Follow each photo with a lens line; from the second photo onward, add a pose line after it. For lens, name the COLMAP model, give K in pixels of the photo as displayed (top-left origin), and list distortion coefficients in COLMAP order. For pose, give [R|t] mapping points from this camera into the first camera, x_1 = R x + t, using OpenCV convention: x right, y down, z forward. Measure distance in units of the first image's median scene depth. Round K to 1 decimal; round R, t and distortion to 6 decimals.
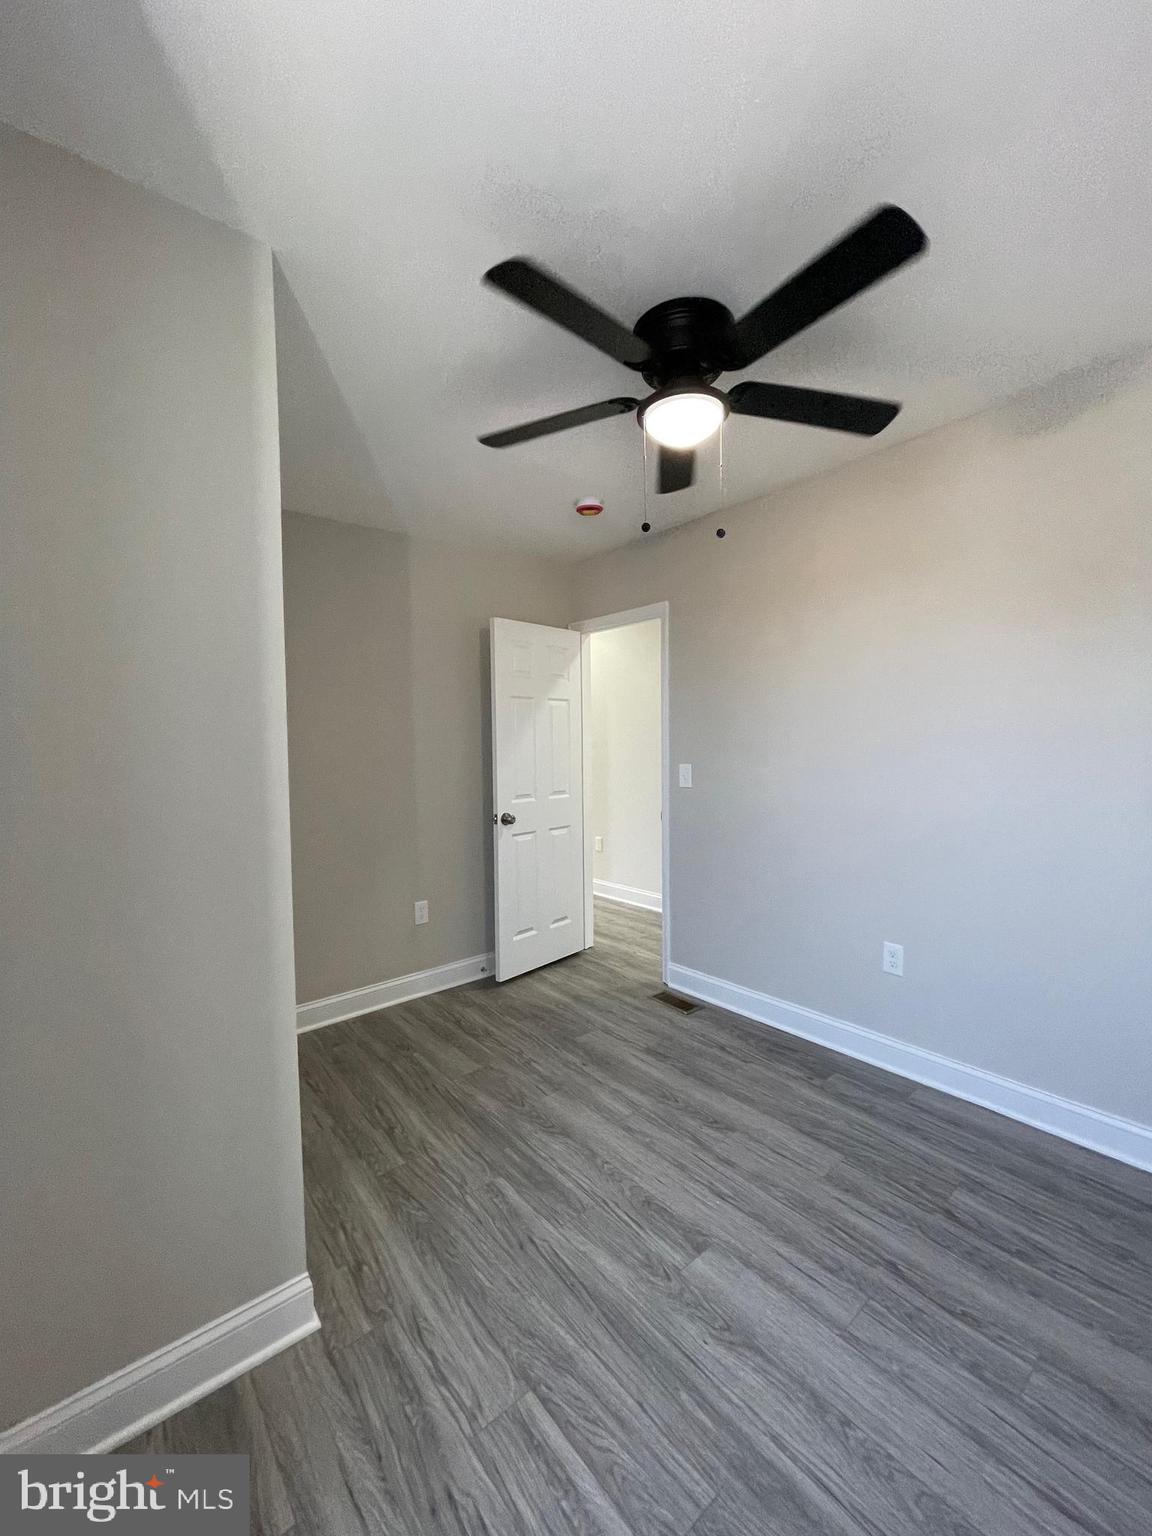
lens RADIAL K [[611.6, 0, 565.8], [0, 611.6, 762.6], [0, 0, 1]] dist [-0.003414, -0.000463]
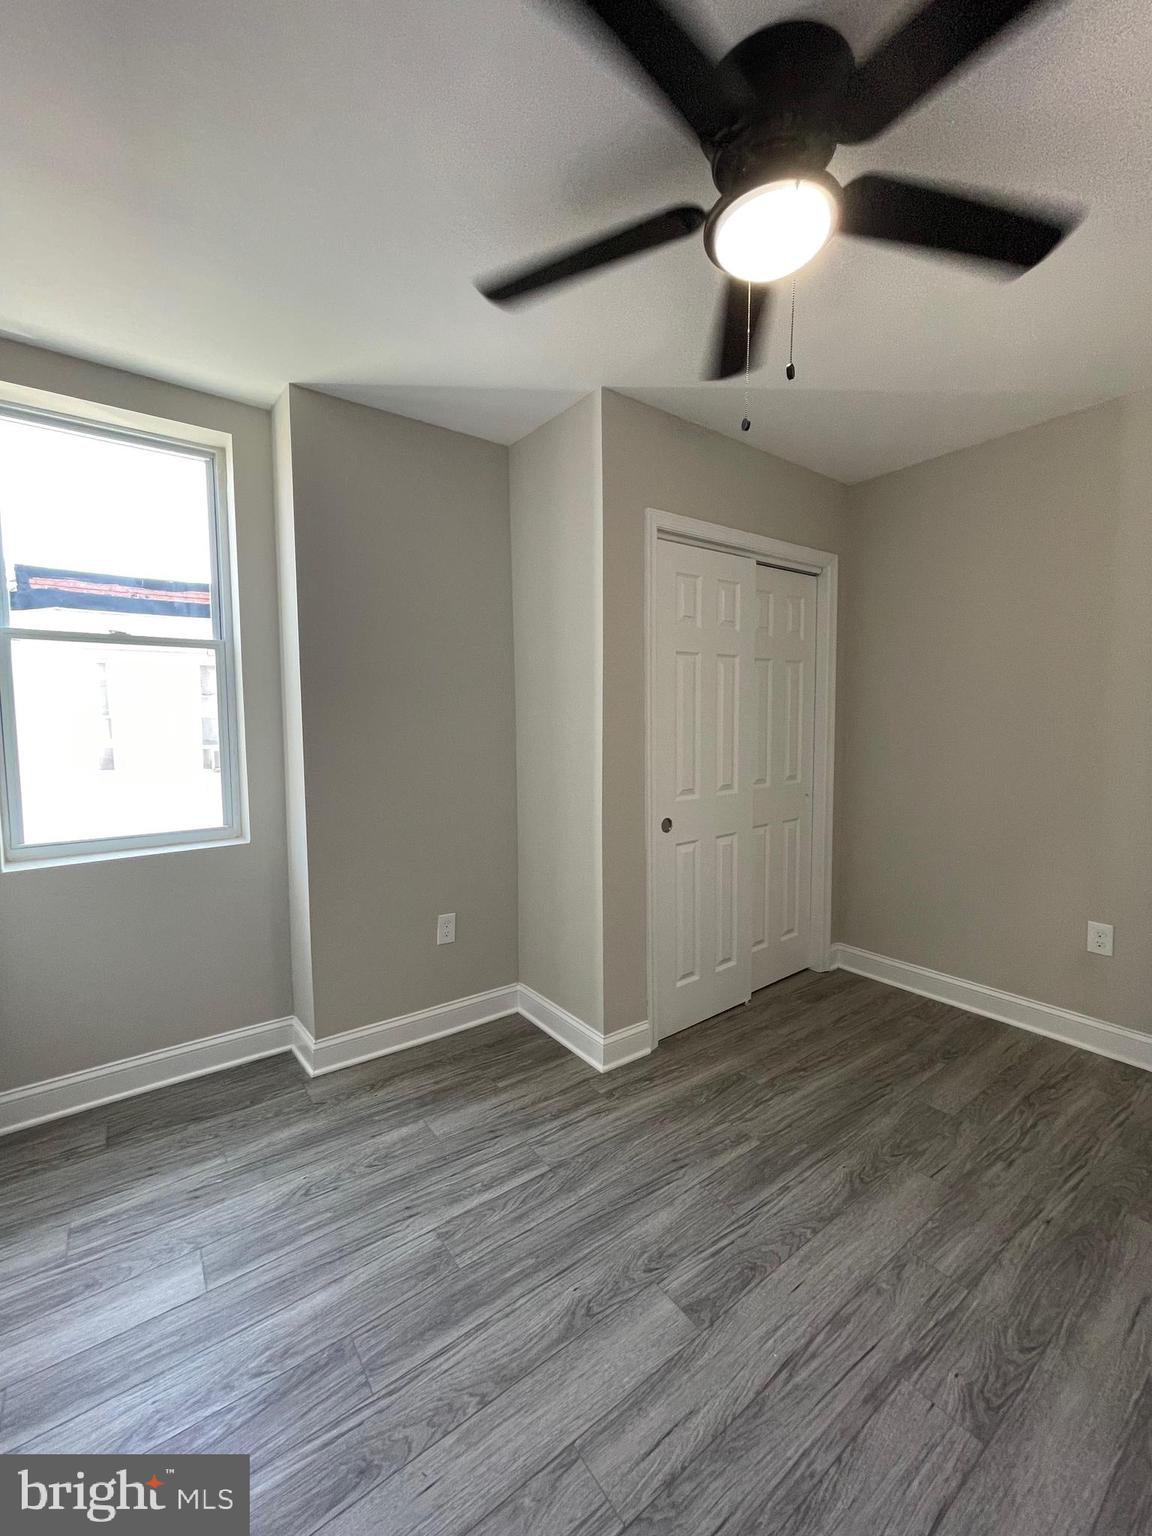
lens RADIAL K [[611.6, 0, 571.1], [0, 611.6, 762.9], [0, 0, 1]] dist [-0.003414, -0.000463]
pose [[-0.046879, 0.090382, -0.994803, 0.984408], [-0.015886, 0.995705, 0.091212, -0.022668], [0.998774, 0.020079, -0.045241, 0.856999]]
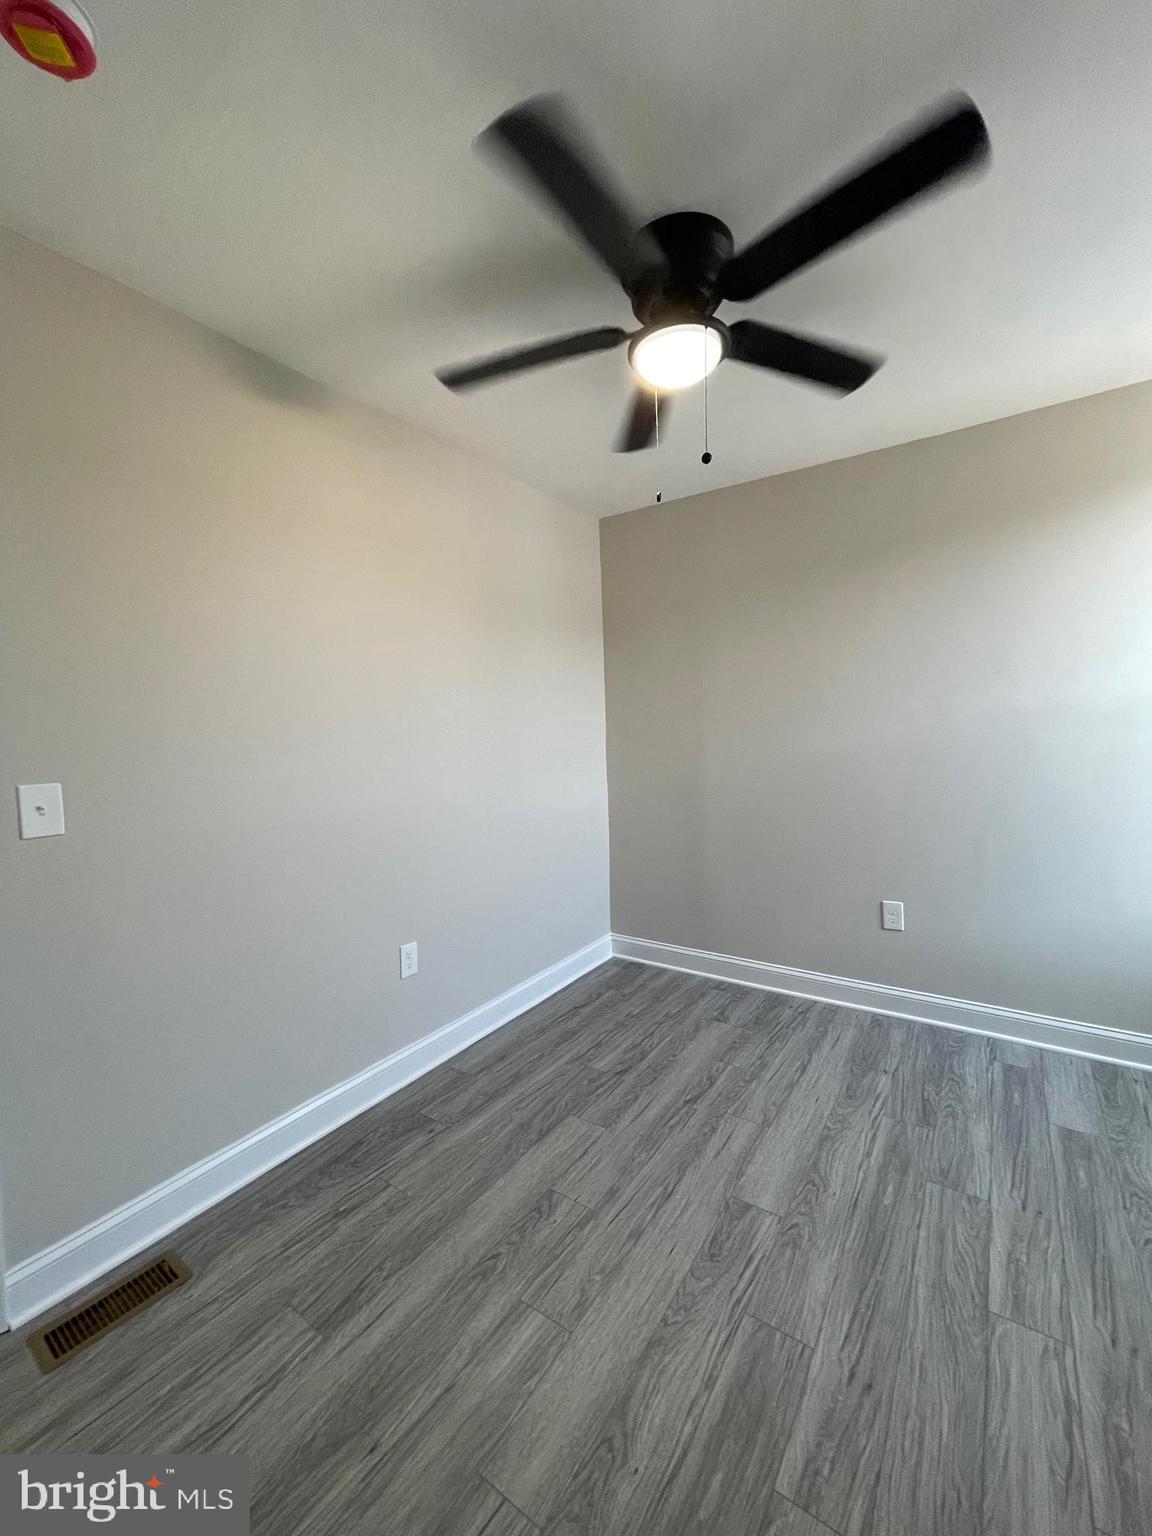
lens RADIAL K [[611.6, 0, 572.4], [0, 611.6, 770.3], [0, 0, 1]] dist [-0.003414, -0.000463]
pose [[-0.283751, -0.028596, 0.958471, -0.660143], [0.066665, 0.996548, 0.049468, -0.006261], [-0.956578, 0.077933, -0.280866, 1.505863]]
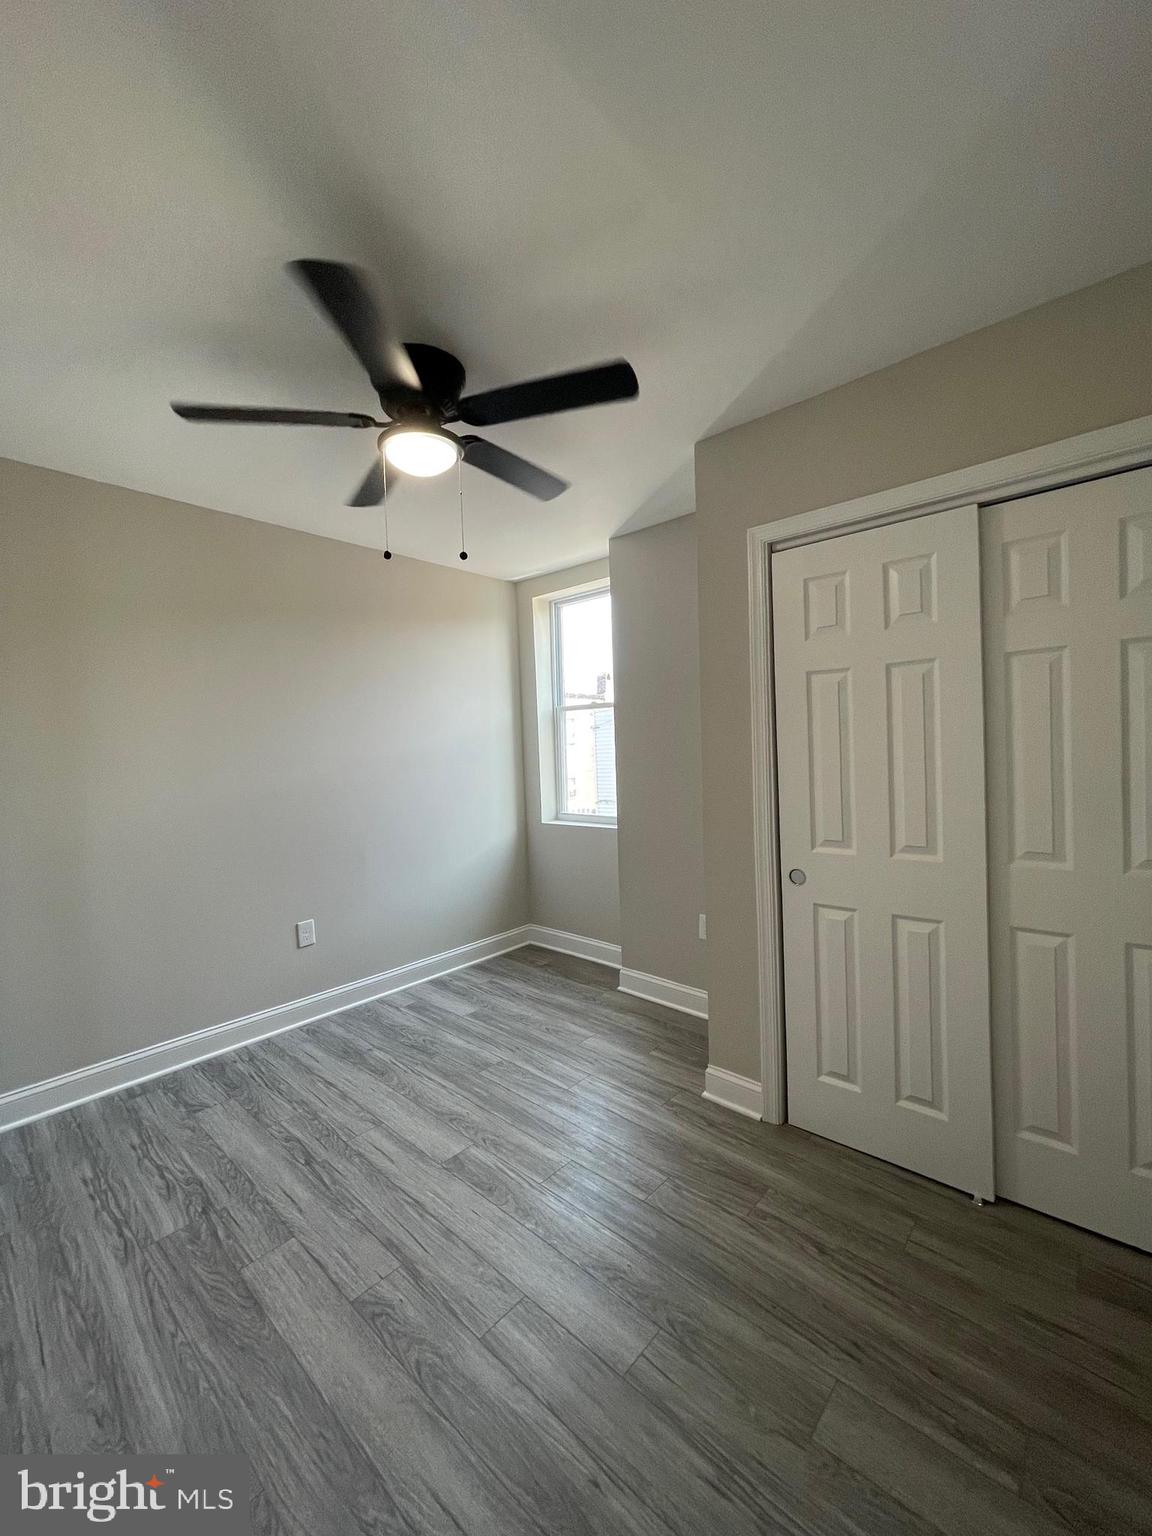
lens RADIAL K [[611.6, 0, 573.4], [0, 611.6, 762.4], [0, 0, 1]] dist [-0.003414, -0.000463]
pose [[-0.985086, 0.050854, -0.164373, 0.143279], [0.042839, 0.997731, 0.051946, -0.064008], [0.166642, 0.044130, -0.985029, 2.223736]]
